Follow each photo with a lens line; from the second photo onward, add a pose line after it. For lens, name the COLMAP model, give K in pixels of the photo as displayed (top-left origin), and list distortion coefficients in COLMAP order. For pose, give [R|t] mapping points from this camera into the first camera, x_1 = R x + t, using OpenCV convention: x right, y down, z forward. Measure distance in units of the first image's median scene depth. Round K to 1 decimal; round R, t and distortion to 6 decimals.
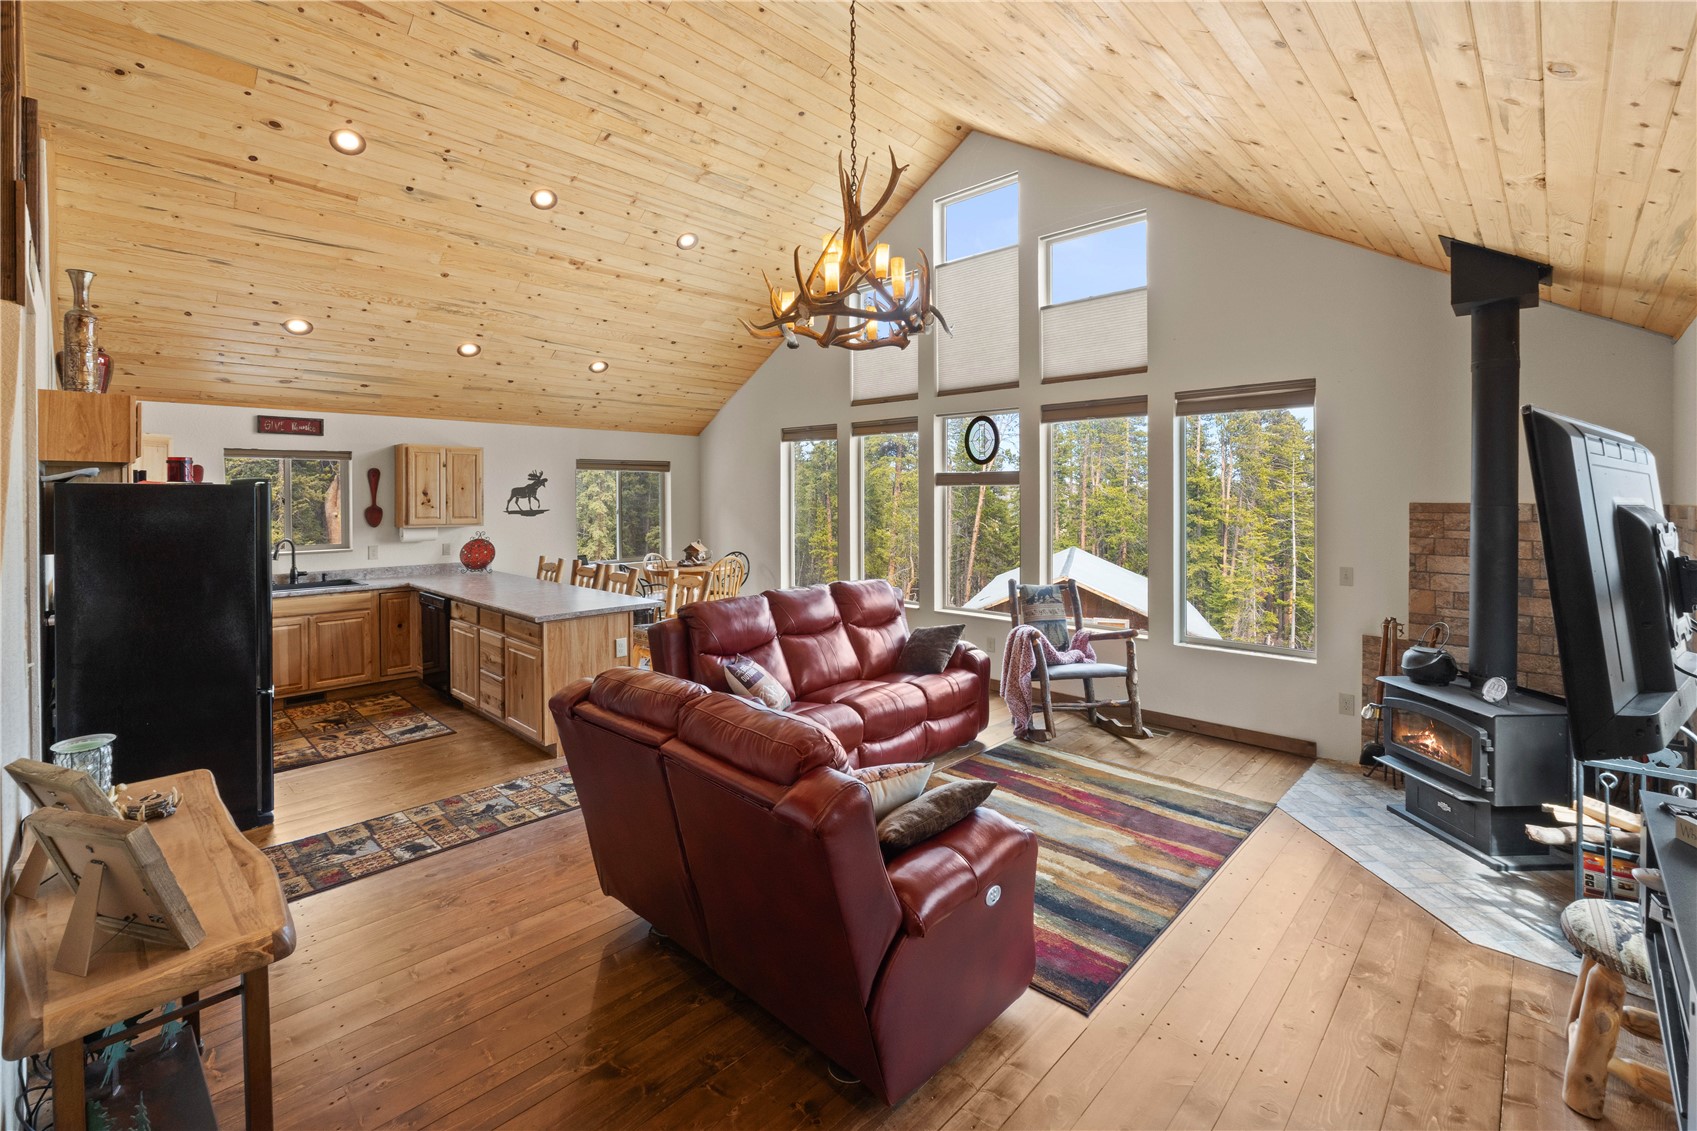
lens RADIAL K [[737.8, 0, 852.2], [0, 737.8, 504.4], [0, 0, 1]] dist [-0.005495, -0.000328]
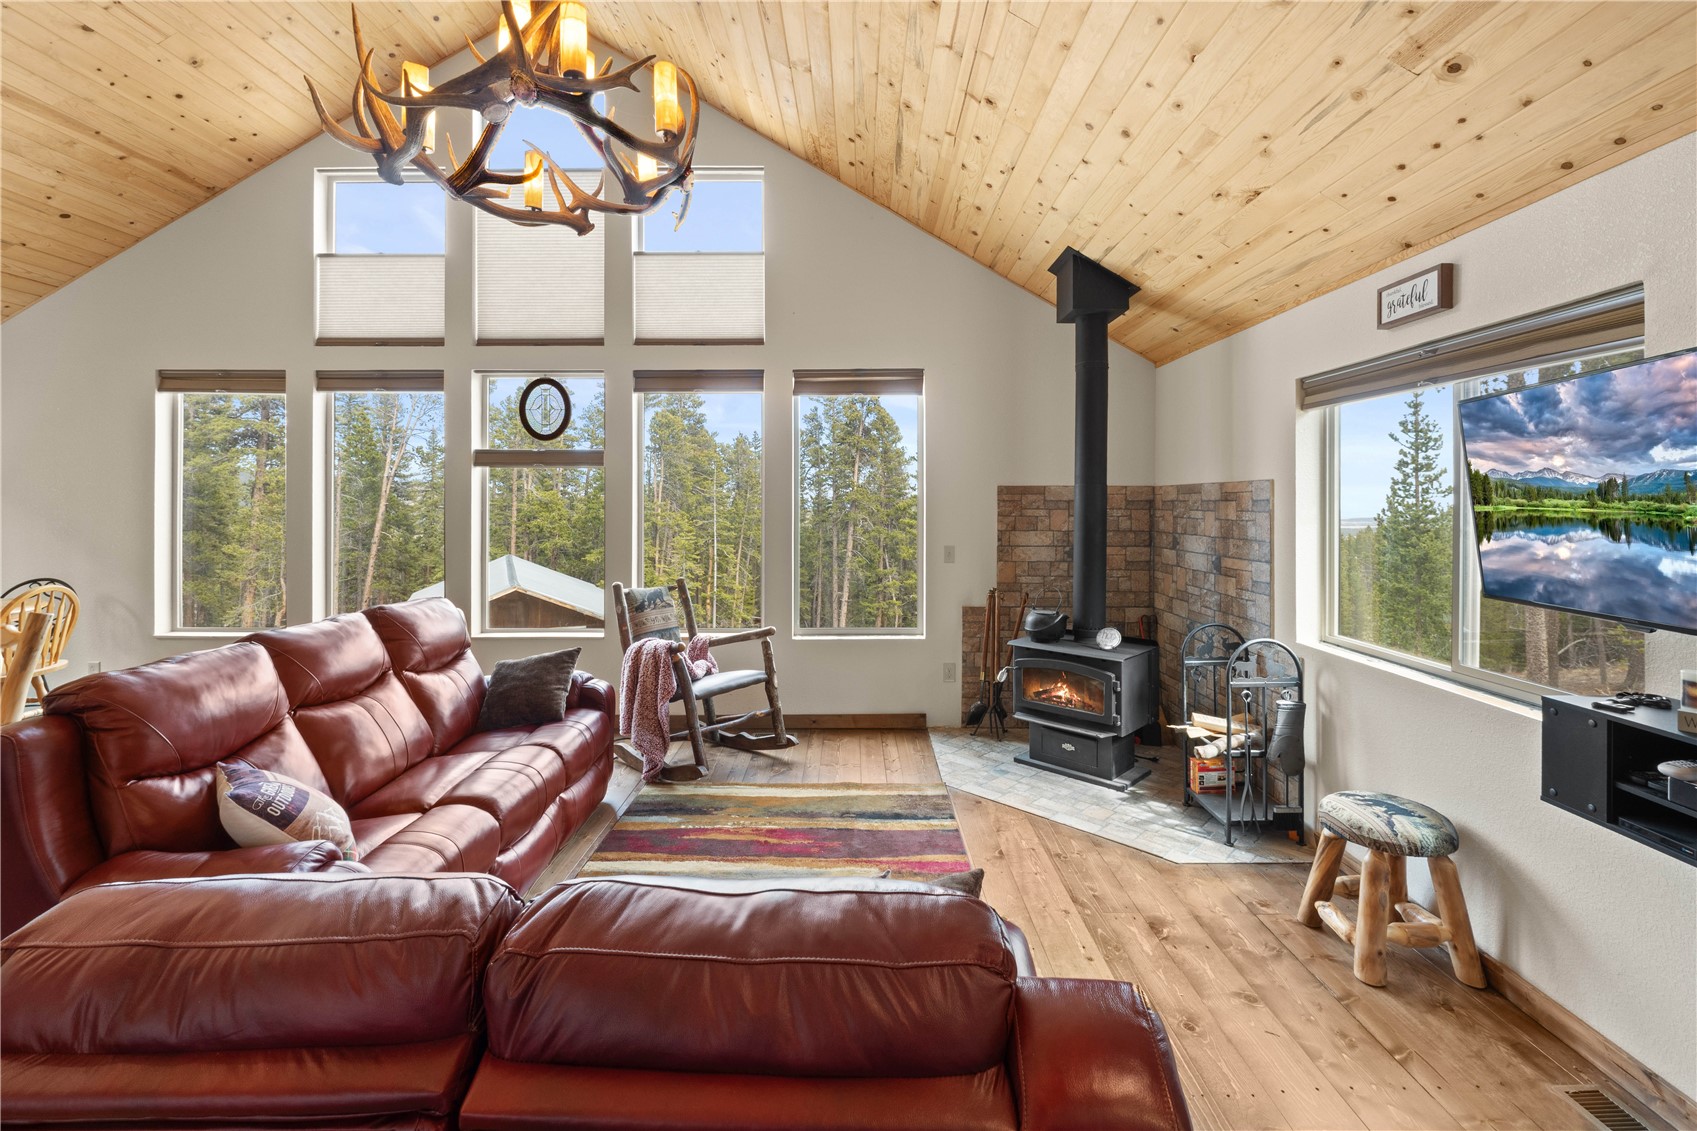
lens RADIAL K [[737.8, 0, 852.2], [0, 737.8, 504.4], [0, 0, 1]] dist [-0.005495, -0.000328]
pose [[0.726501, -0.003157, 0.687158, -0.133321], [0.009281, 0.999943, -0.005219, 0.022245], [-0.687102, 0.010170, 0.726490, 0.236387]]
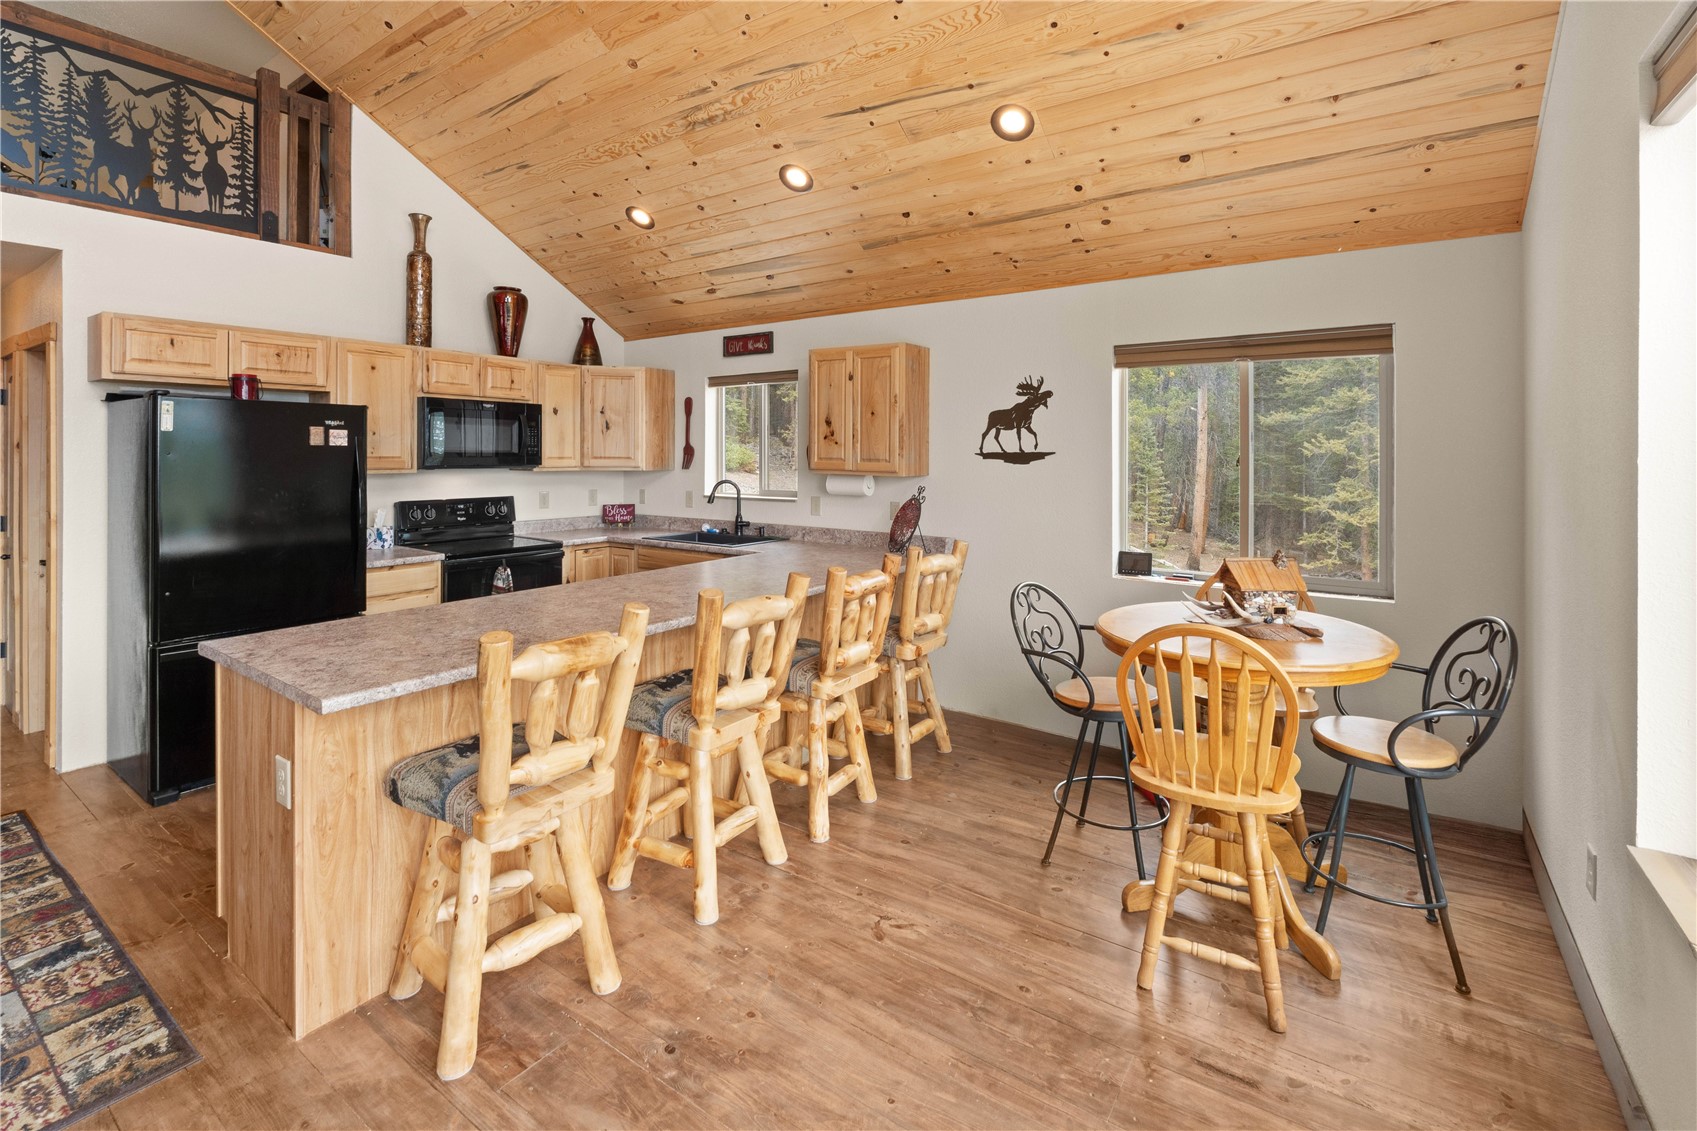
lens RADIAL K [[752.9, 0, 859.4], [0, 752.9, 454.6], [0, 0, 1]] dist [-0.010689, -0.000213]
pose [[0.161294, 0.005657, -0.986890, 0.101598], [-0.018881, 0.999818, 0.002645, 0.013545], [0.986726, 0.018207, 0.161371, 1.043064]]
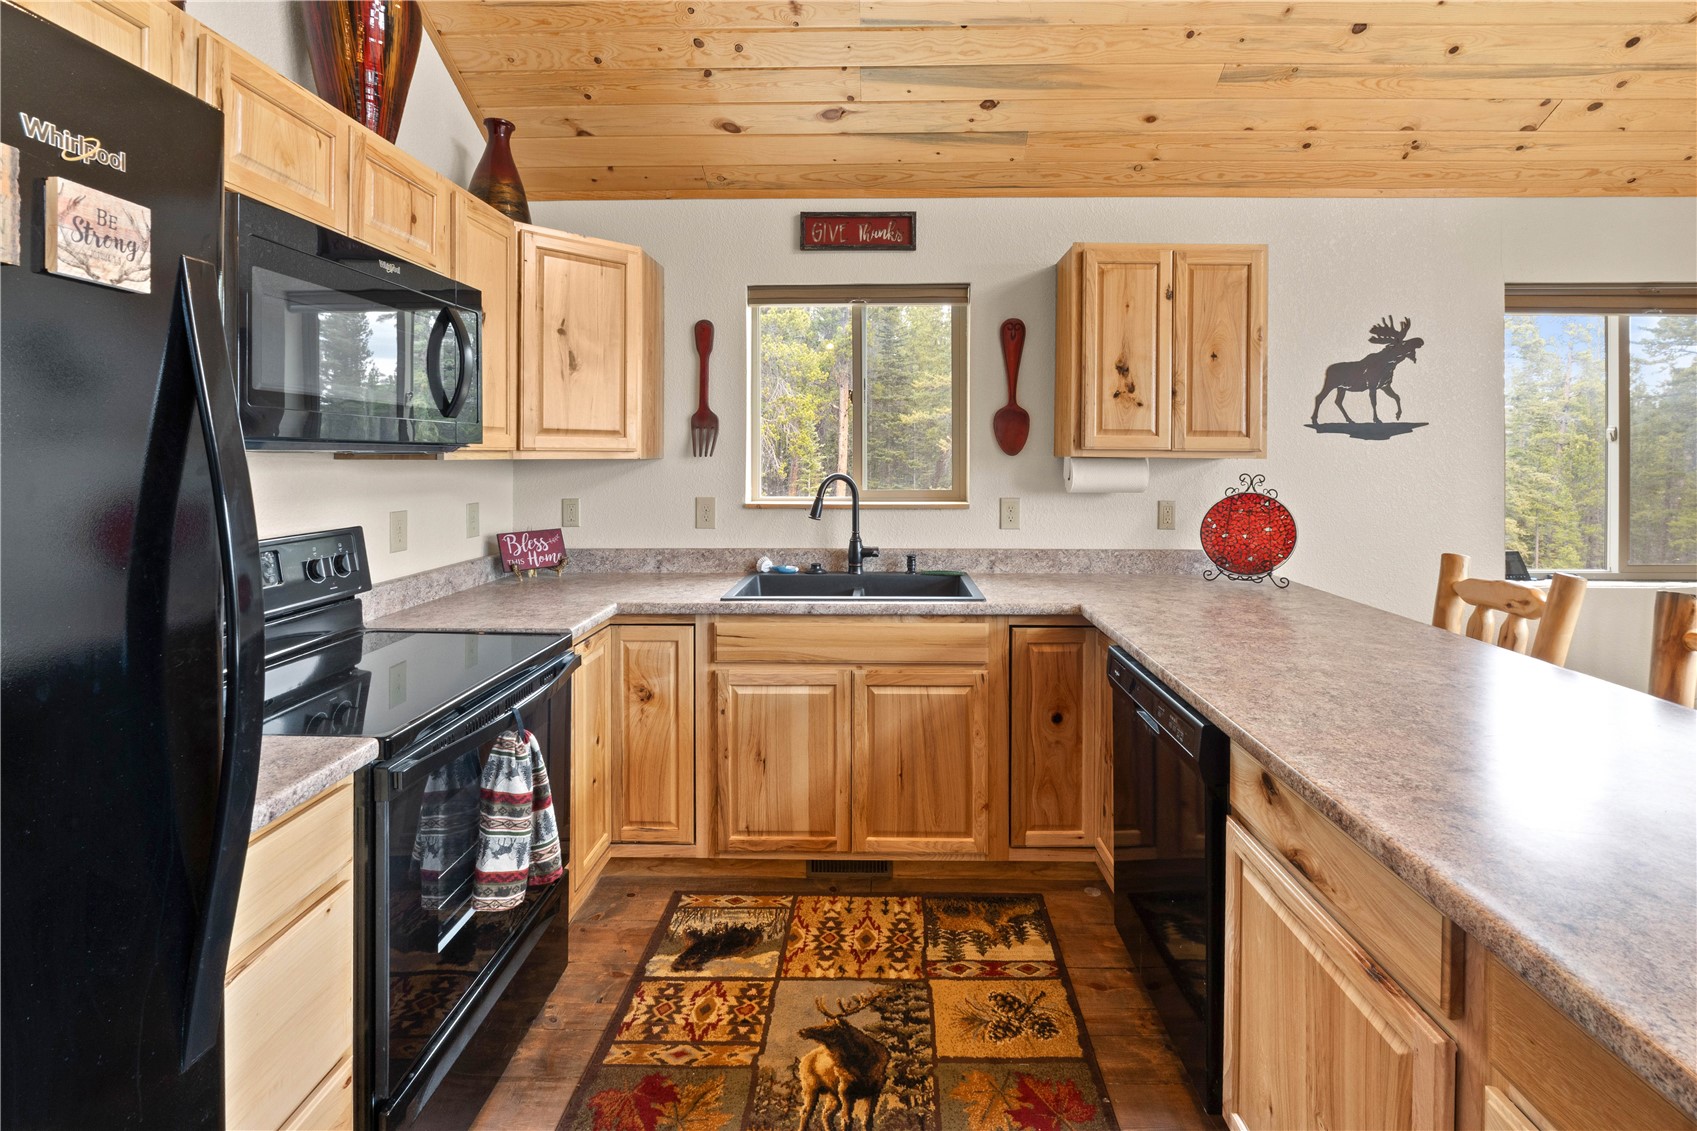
lens RADIAL K [[748.1, 0, 872.4], [0, 748.1, 458.2], [0, 0, 1]] dist [-0.004135, -0.000180]
pose [[0.682673, 0.008859, -0.730671, -0.433724], [-0.014445, 0.999895, -0.001373, 0.039106], [0.730582, 0.011491, 0.682729, 0.722674]]
